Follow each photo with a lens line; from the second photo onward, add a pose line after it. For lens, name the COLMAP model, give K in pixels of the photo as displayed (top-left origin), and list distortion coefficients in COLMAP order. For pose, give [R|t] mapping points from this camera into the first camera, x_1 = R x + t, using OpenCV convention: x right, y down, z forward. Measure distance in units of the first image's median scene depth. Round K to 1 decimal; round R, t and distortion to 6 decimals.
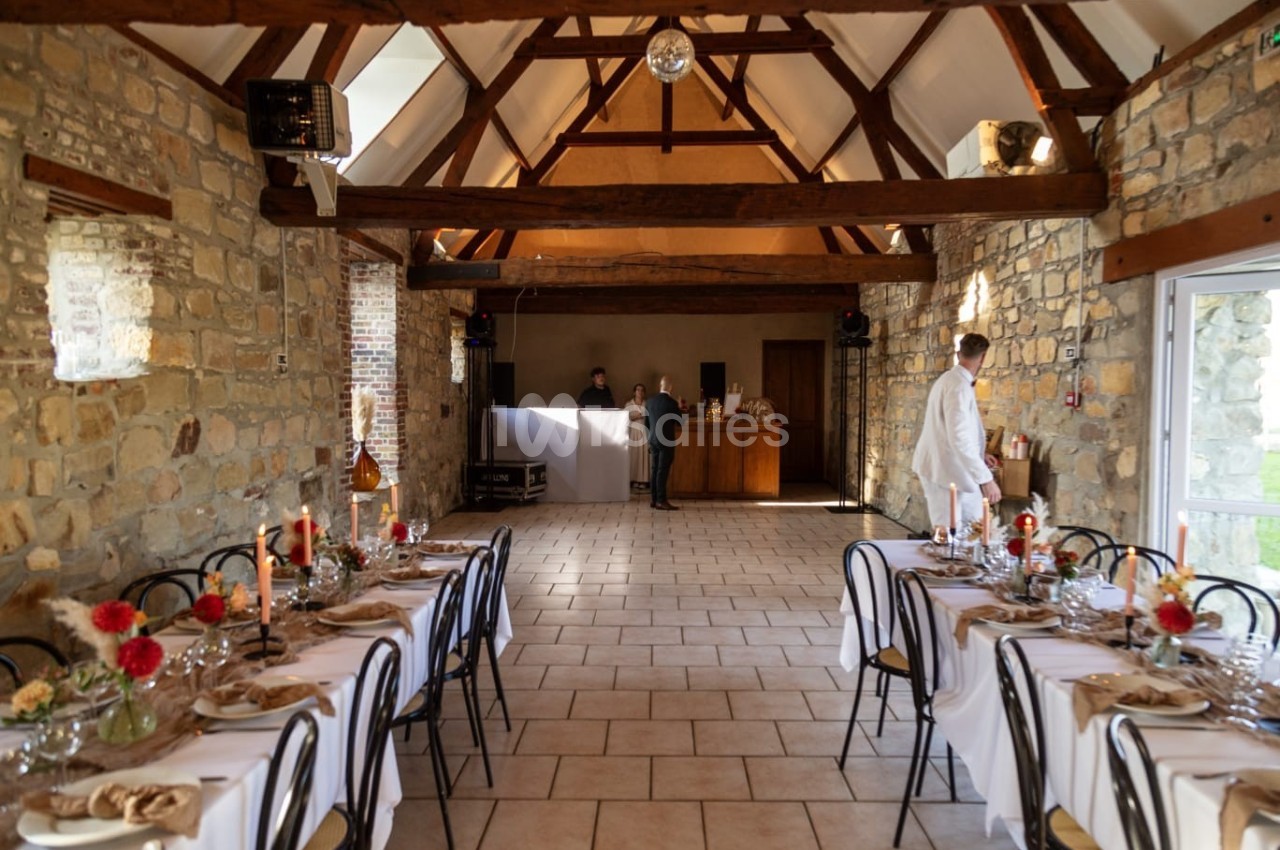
lens RADIAL K [[887.9, 0, 645.4], [0, 887.9, 422.9], [0, 0, 1]] dist [0.008773, 0.001619]
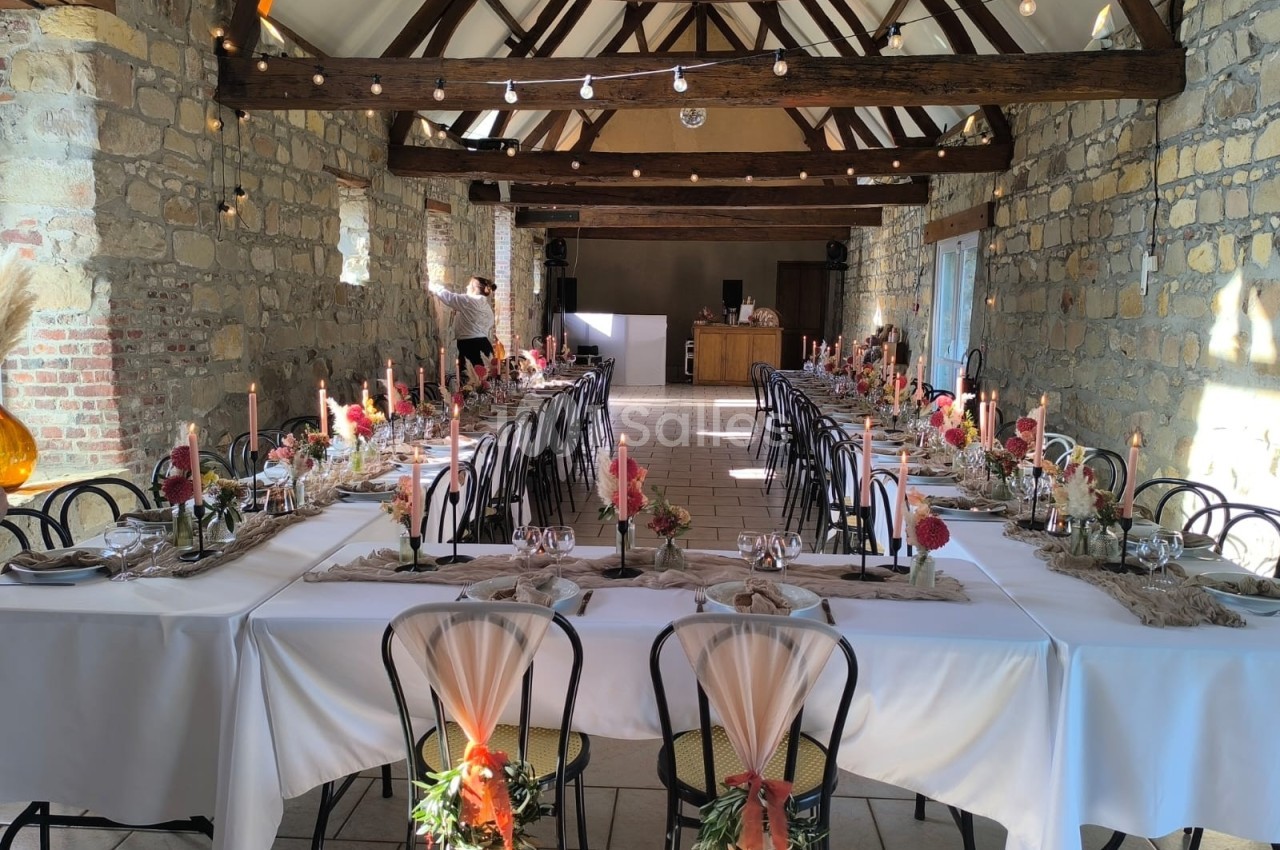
lens RADIAL K [[1222.0, 0, 604.7], [0, 1222.0, 432.1], [0, 0, 1]] dist [0.091657, -0.161412]
pose [[0.999183, 0.020241, -0.034984, -0.079181], [-0.017880, 0.997625, 0.066525, 0.082957], [0.036248, -0.065845, 0.997171, -1.798322]]
